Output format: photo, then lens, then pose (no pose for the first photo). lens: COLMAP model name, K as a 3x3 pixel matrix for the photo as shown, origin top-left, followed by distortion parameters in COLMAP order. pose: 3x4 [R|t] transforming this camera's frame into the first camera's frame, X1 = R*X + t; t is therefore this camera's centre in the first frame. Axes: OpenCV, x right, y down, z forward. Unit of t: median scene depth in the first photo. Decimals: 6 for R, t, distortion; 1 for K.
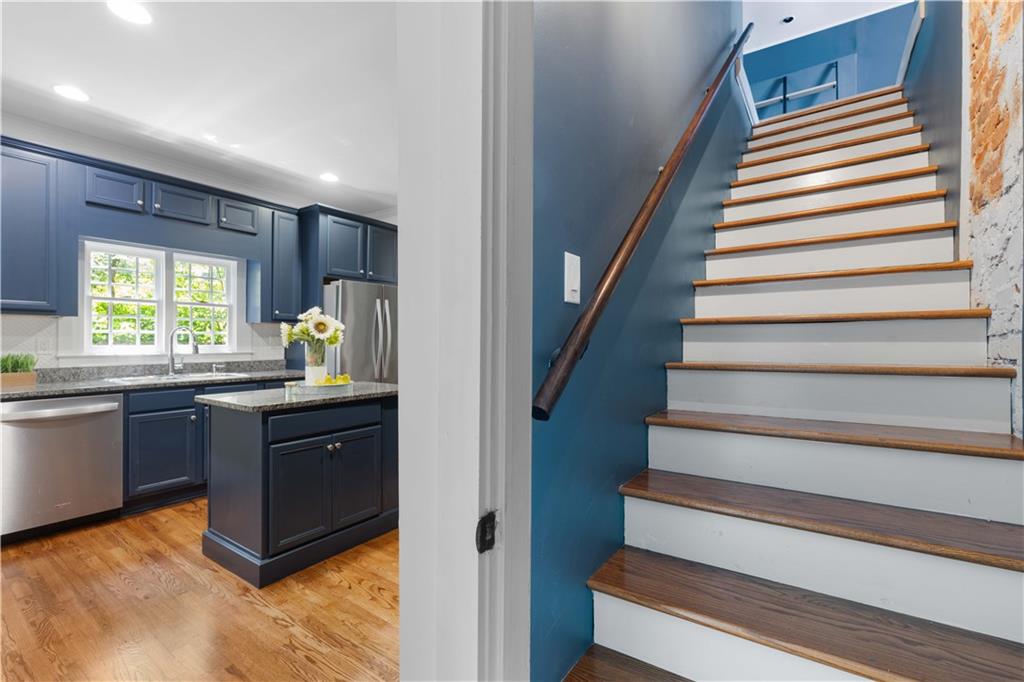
lens RADIAL K [[457.4, 0, 511.7], [0, 457.4, 341.6], [0, 0, 1]] dist [-0.000668, 0.000474]
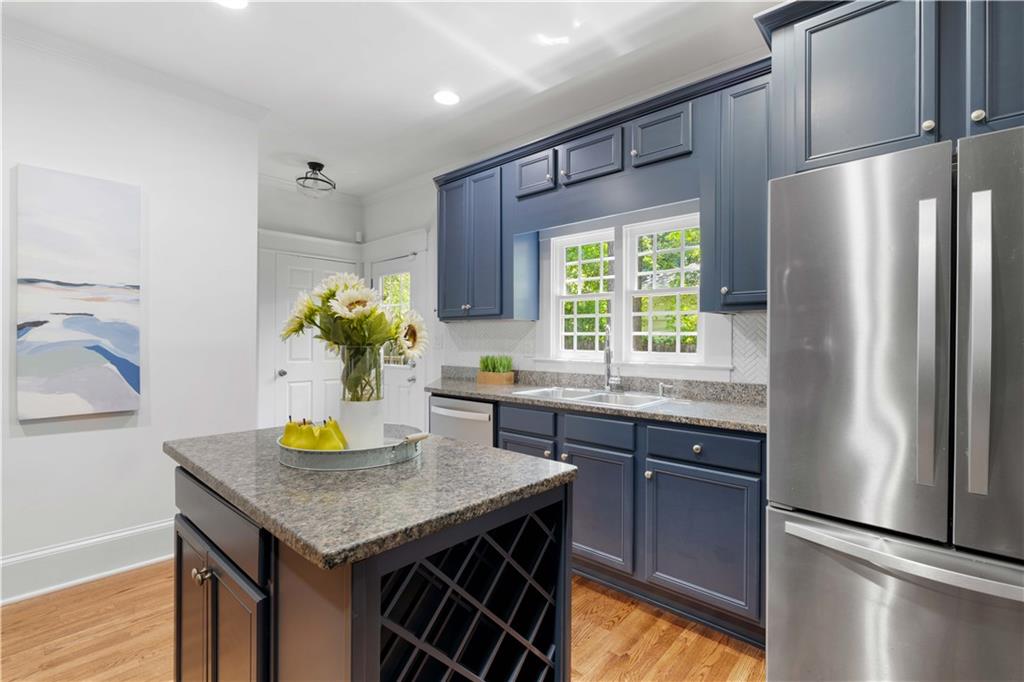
lens RADIAL K [[457.4, 0, 510.2], [0, 457.4, 344.1], [0, 0, 1]] dist [-0.000668, 0.000474]
pose [[-0.126066, 0.002918, -0.992018, 0.015800], [-0.011153, 0.999928, 0.004359, -0.005055], [0.991959, 0.011613, -0.126024, 0.964291]]
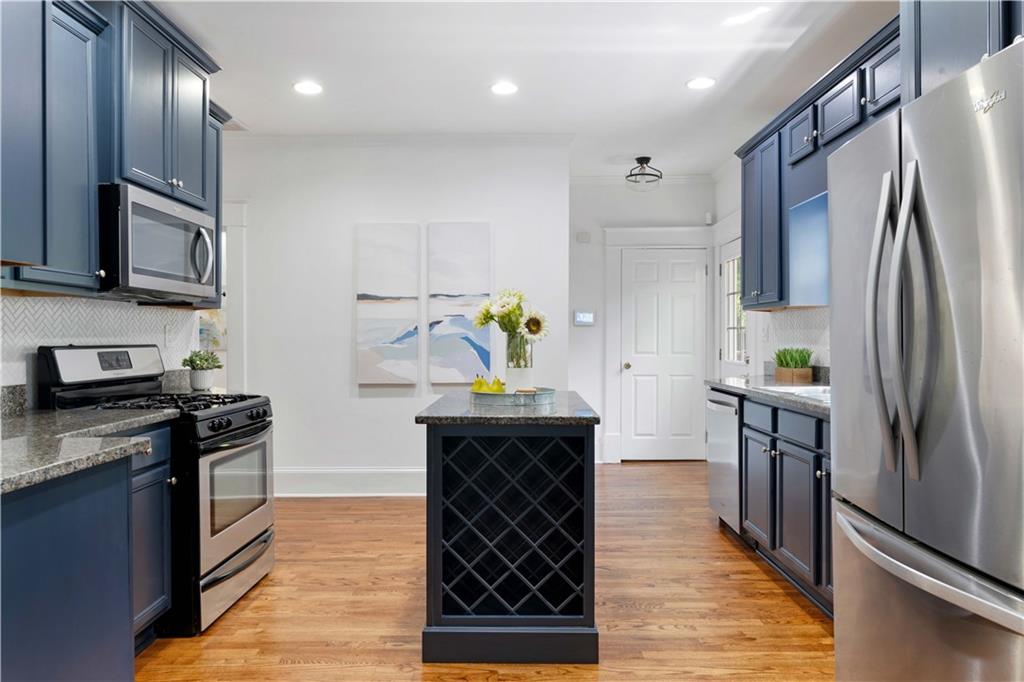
lens RADIAL K [[642.6, 0, 513.4], [0, 642.6, 344.8], [0, 0, 1]] dist [-0.002315, 0.002244]
pose [[-0.825083, 0.003538, -0.565000, 0.120047], [-0.005947, 0.999871, 0.014946, 0.002952], [0.564980, 0.015692, -0.824955, 1.459411]]
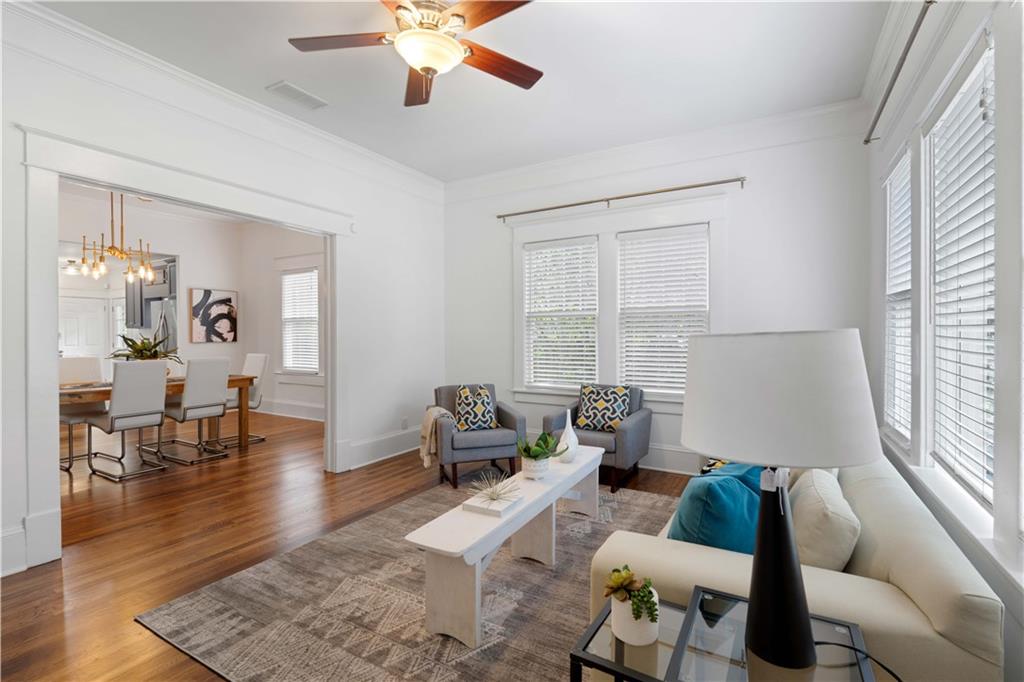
lens RADIAL K [[457.4, 0, 515.1], [0, 457.4, 341.4], [0, 0, 1]] dist [-0.000668, 0.000474]
pose [[0.089289, 0.011605, -0.995938, 1.730341], [-0.000920, 0.999933, 0.011569, -0.007174], [0.996005, -0.000117, 0.089294, 2.571623]]
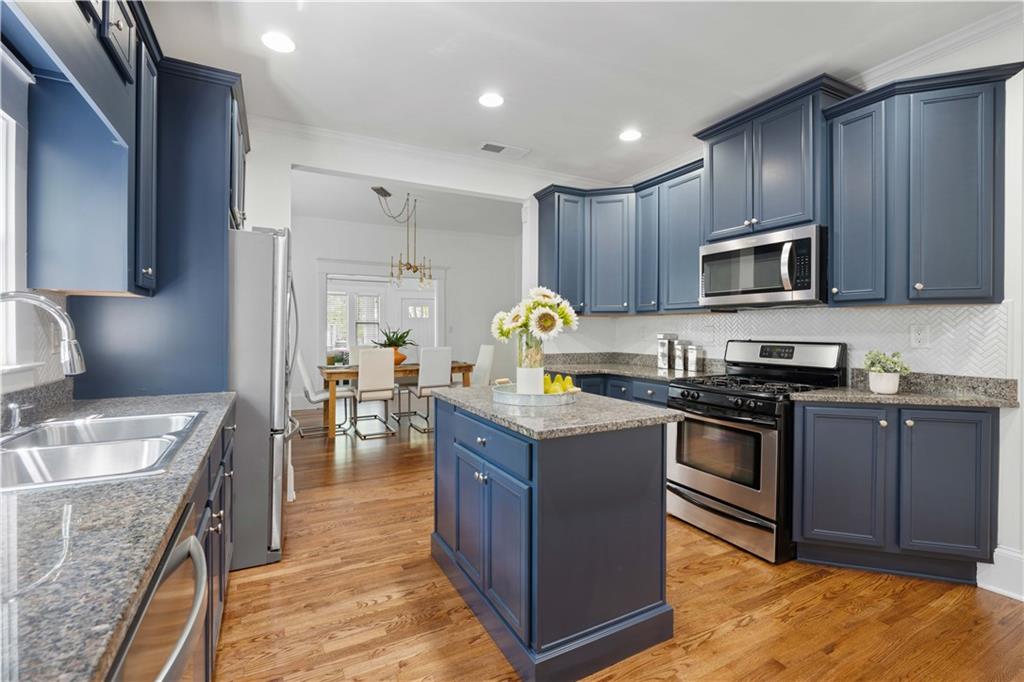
lens RADIAL K [[457.4, 0, 505.8], [0, 457.4, 337.1], [0, 0, 1]] dist [-0.000668, 0.000474]
pose [[0.464690, -0.016808, 0.885314, -0.875854], [0.000300, 0.999823, 0.018825, -0.004648], [-0.885473, -0.008482, 0.464613, 0.553472]]
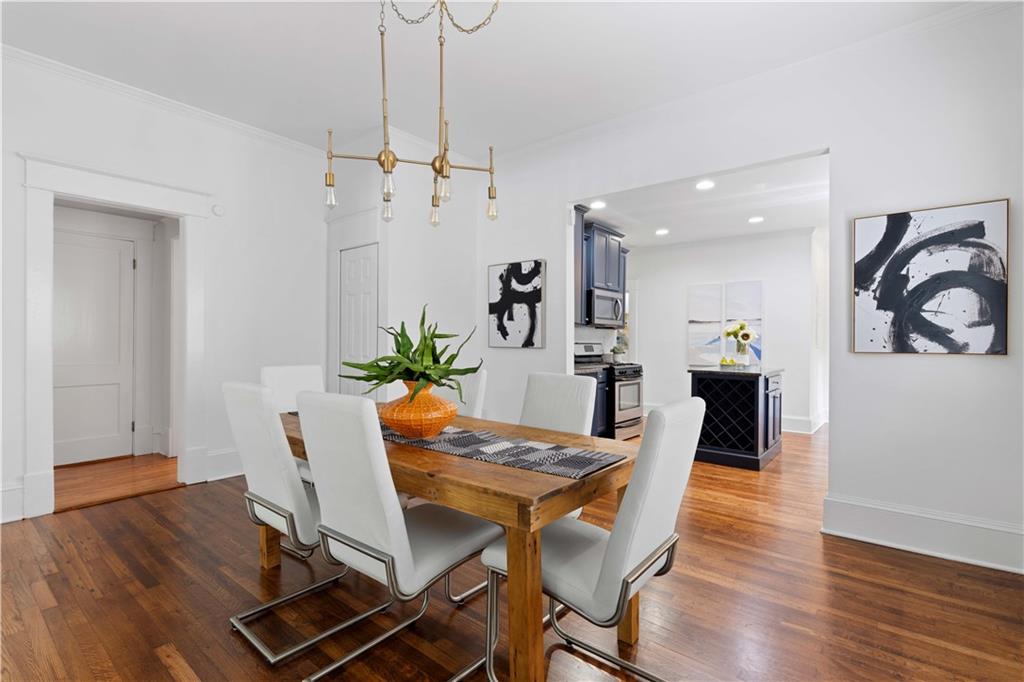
lens RADIAL K [[480.8, 0, 509.8], [0, 480.8, 338.2], [0, 0, 1]] dist [-0.002784, 0.000964]
pose [[-0.996933, -0.012899, 0.077194, 0.227225], [-0.012862, 0.999917, 0.000975, 0.002629], [-0.077201, -0.000020, -0.997016, 2.249045]]
